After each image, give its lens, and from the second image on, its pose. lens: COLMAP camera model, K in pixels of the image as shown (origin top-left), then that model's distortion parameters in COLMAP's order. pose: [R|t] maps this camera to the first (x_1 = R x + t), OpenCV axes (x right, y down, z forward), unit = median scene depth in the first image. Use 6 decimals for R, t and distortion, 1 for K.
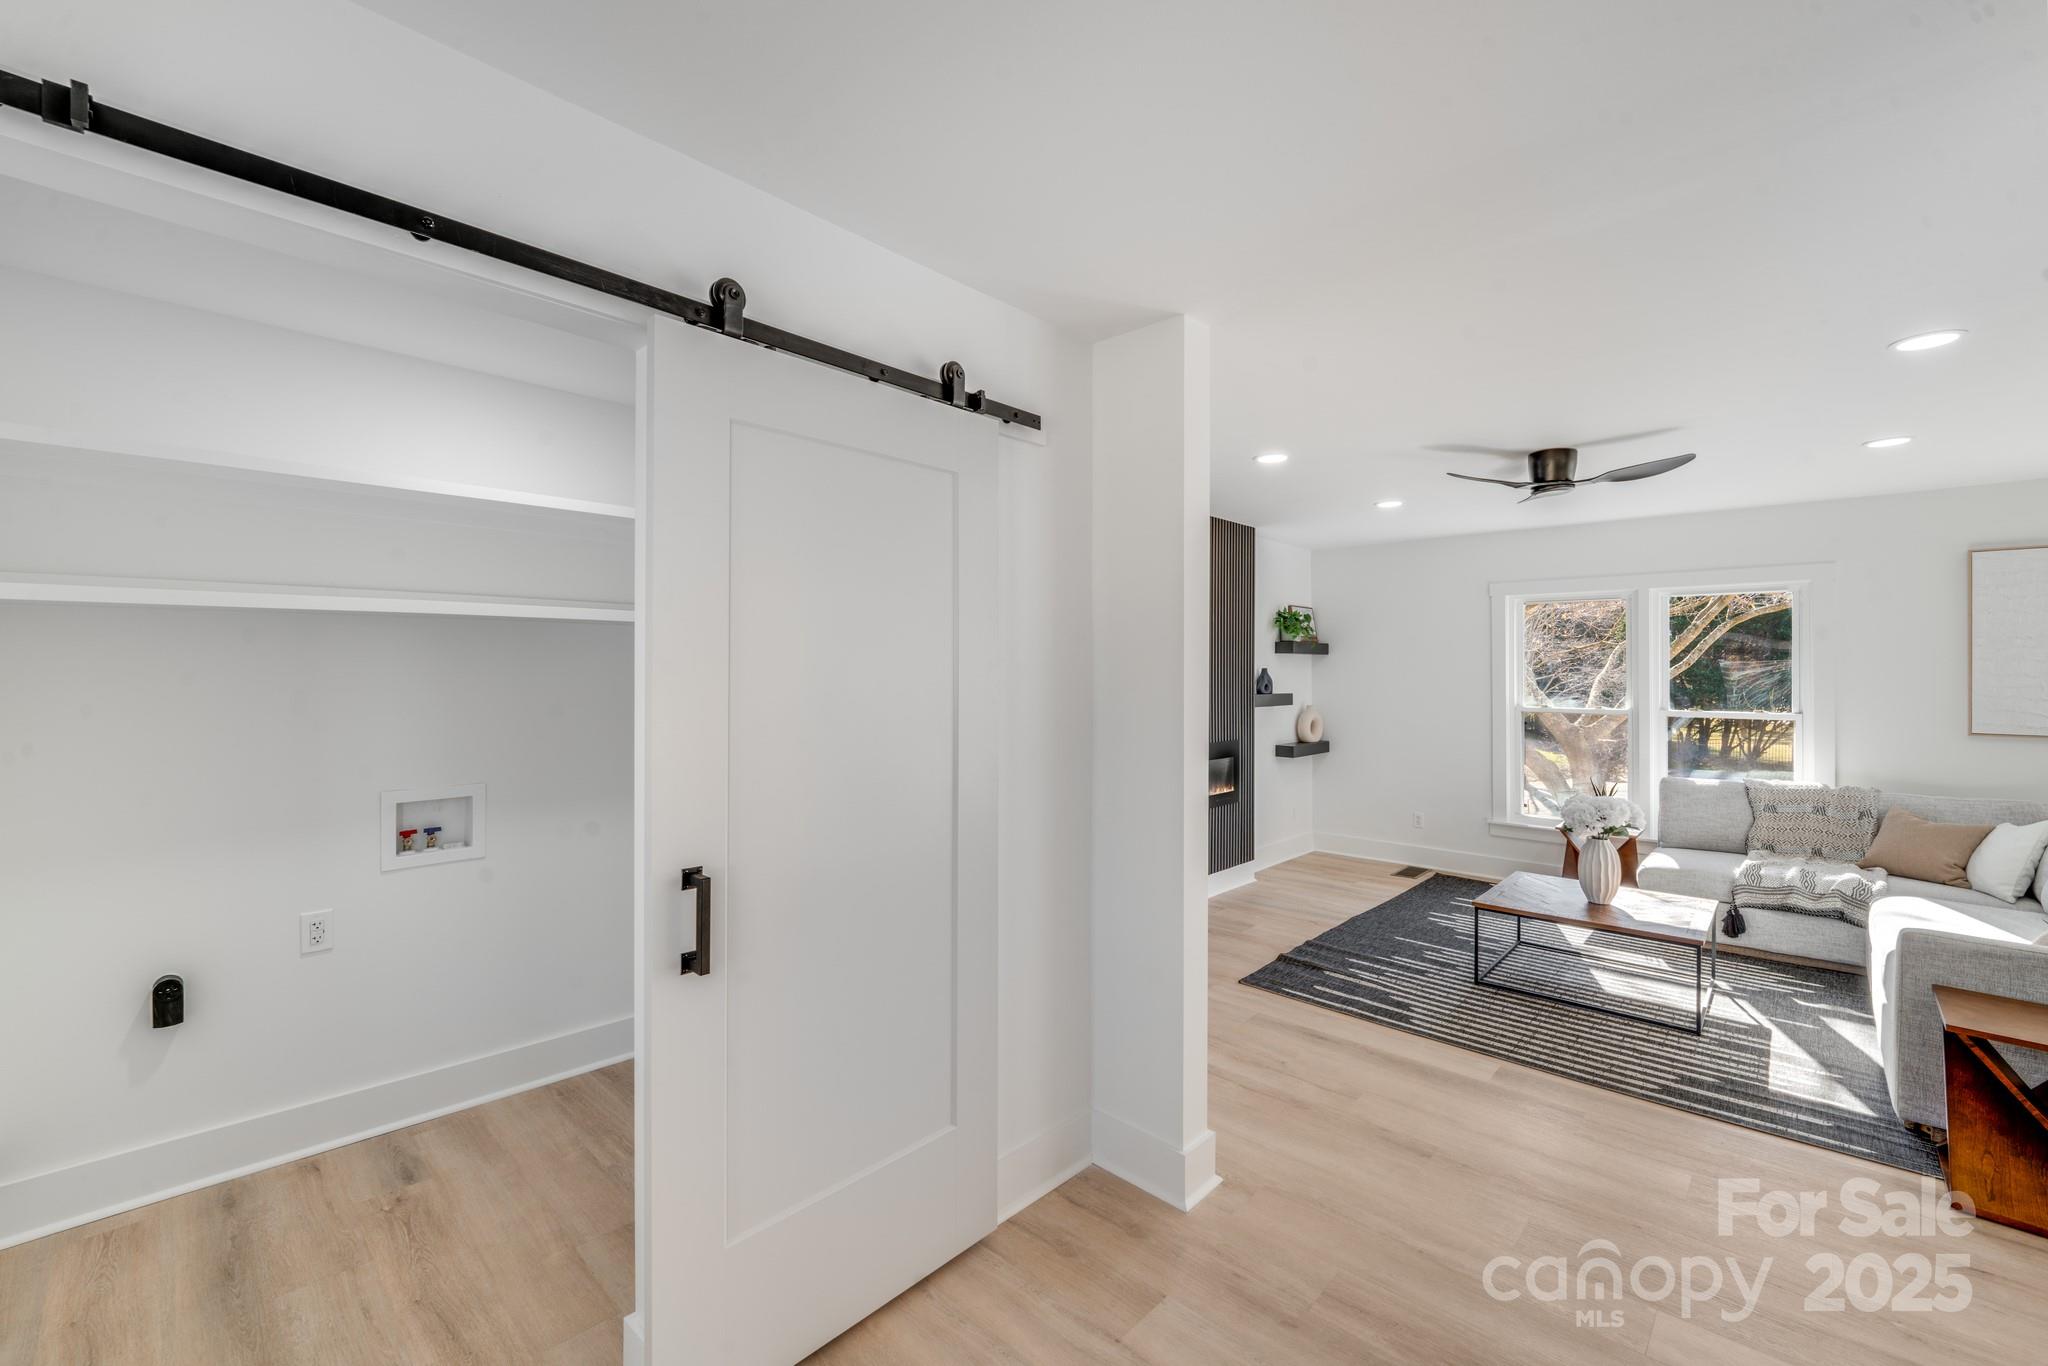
lens RADIAL K [[839.3, 0, 1014.1], [0, 839.3, 678.6], [0, 0, 1]] dist [-0.005928, -0.000681]
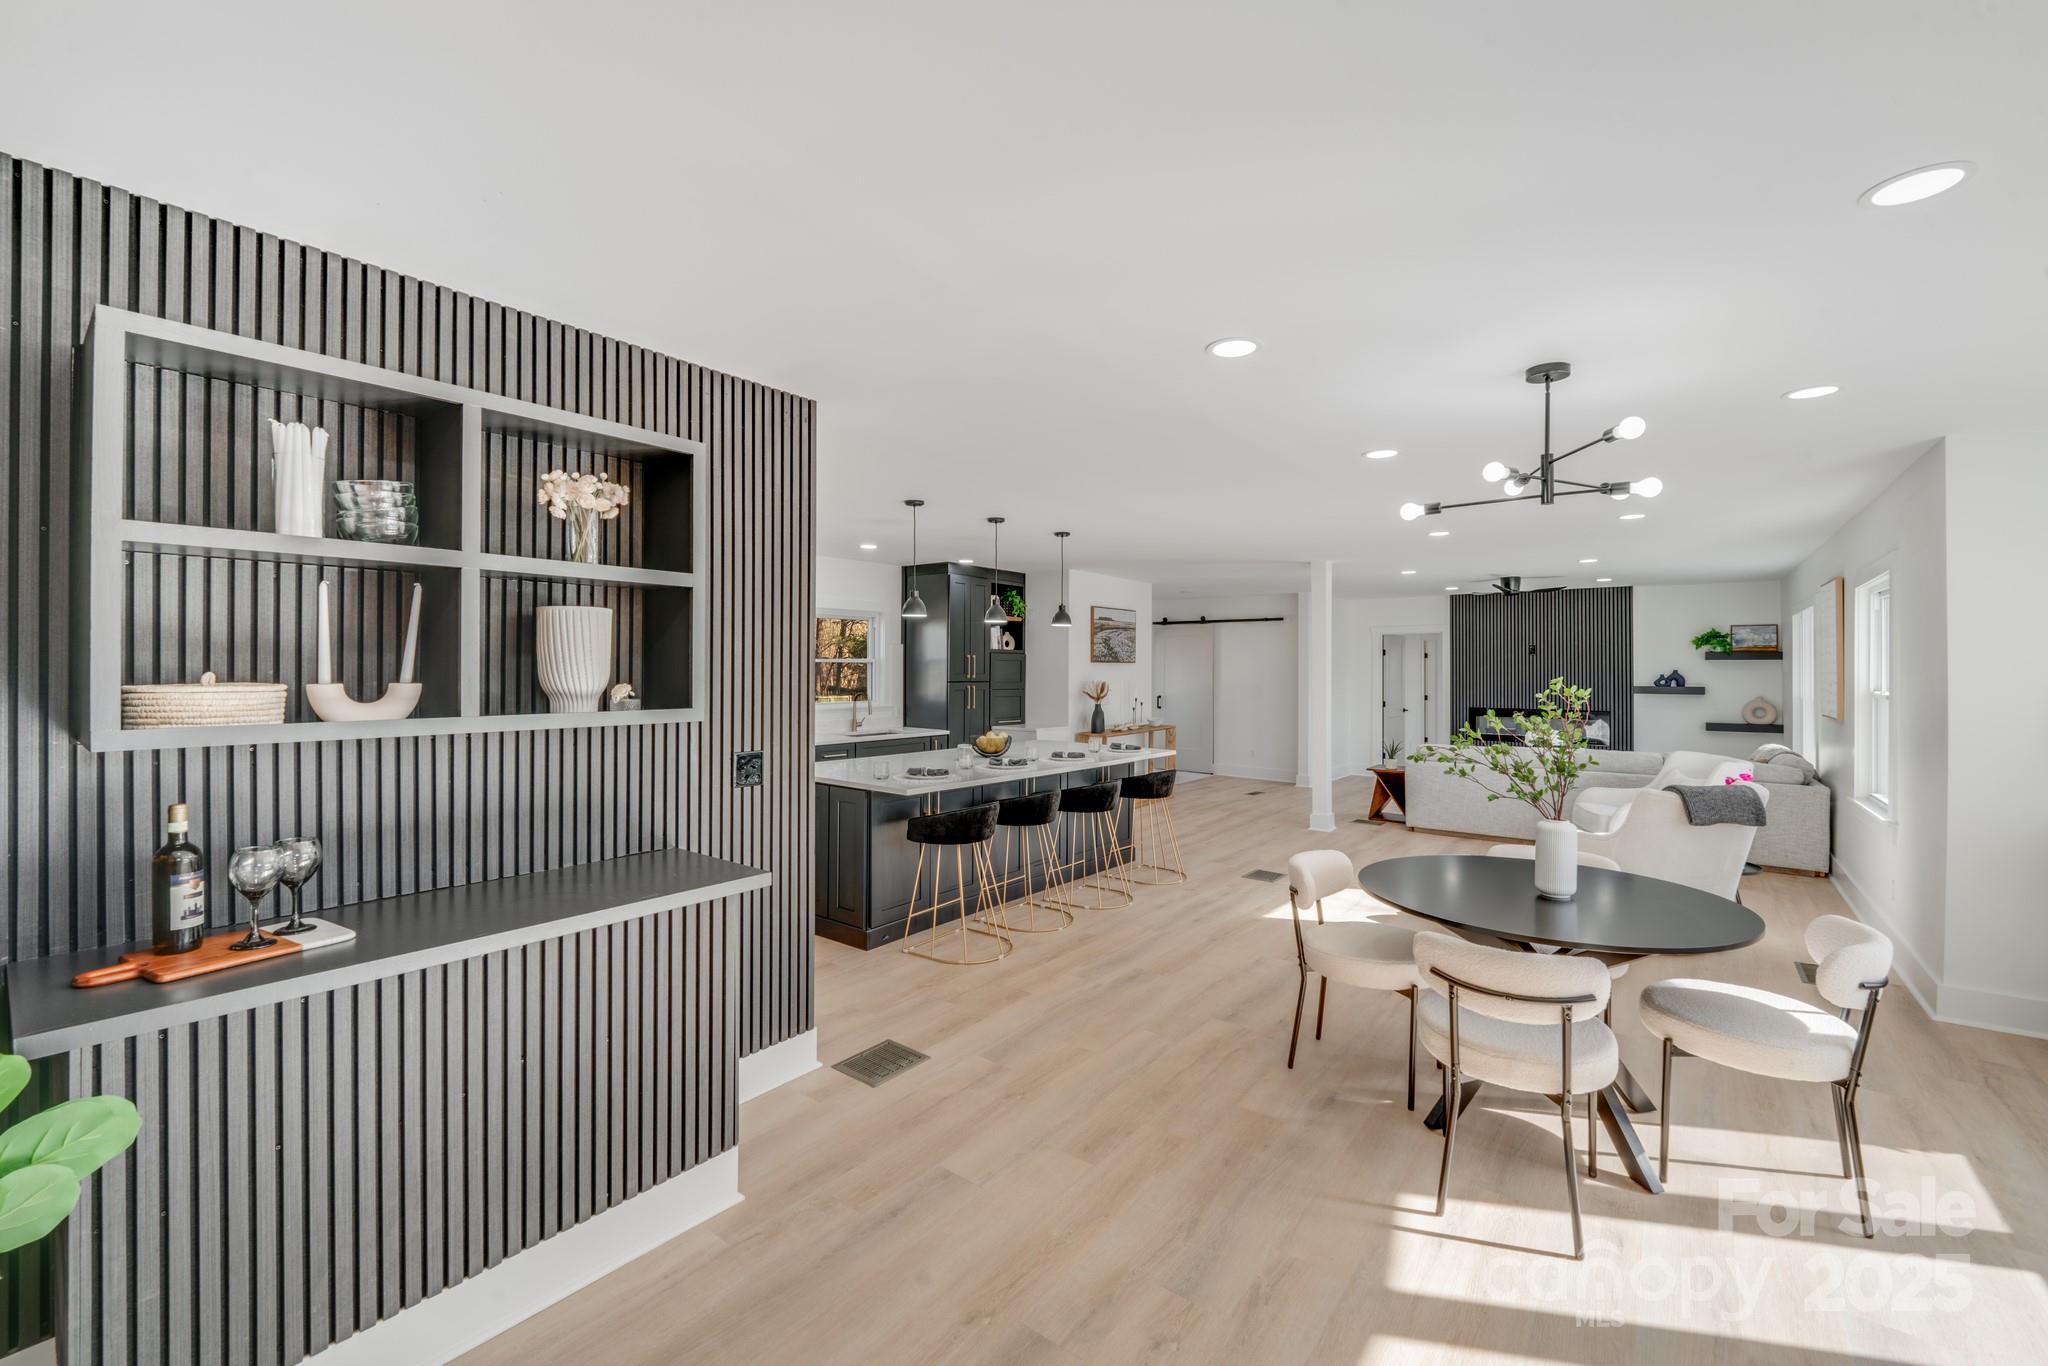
lens RADIAL K [[852.0, 0, 1015.6], [0, 852.0, 669.3], [0, 0, 1]] dist [0.003414, 0.000209]
pose [[0.097414, -0.000790, -0.995244, 2.825530], [-0.013226, 0.999910, -0.002088, 0.009949], [0.995156, 0.013366, 0.097395, -0.603407]]
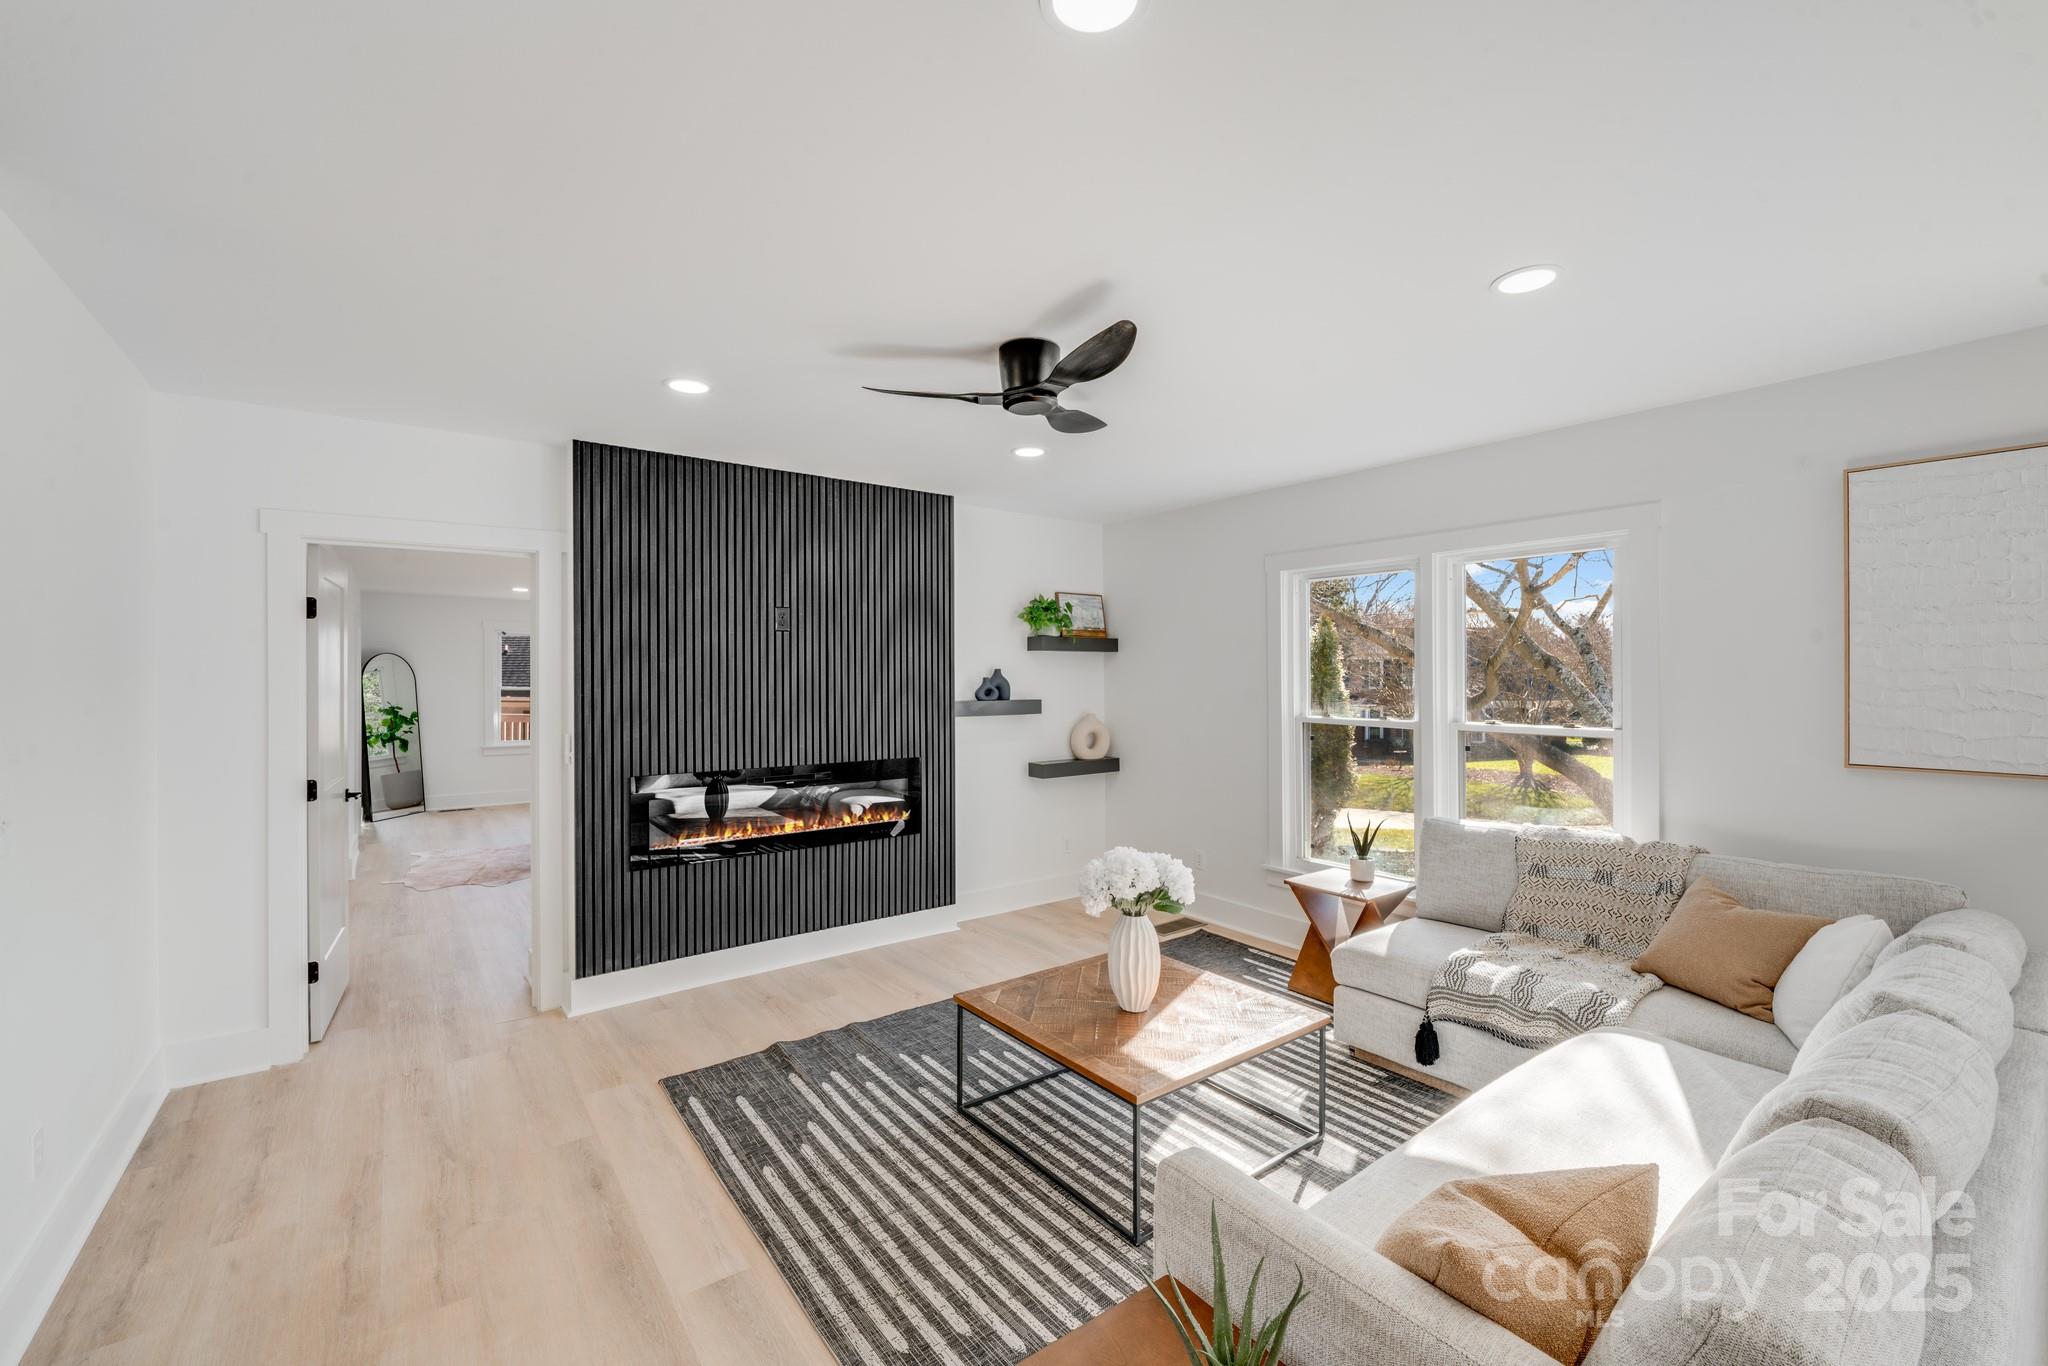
lens RADIAL K [[839.3, 0, 1014.1], [0, 839.3, 678.6], [0, 0, 1]] dist [-0.005928, -0.000681]
pose [[0.985156, -0.004092, -0.171616, 0.731893], [0.002869, 0.999969, -0.007373, 0.005576], [0.171640, 0.006771, 0.985136, 0.315401]]
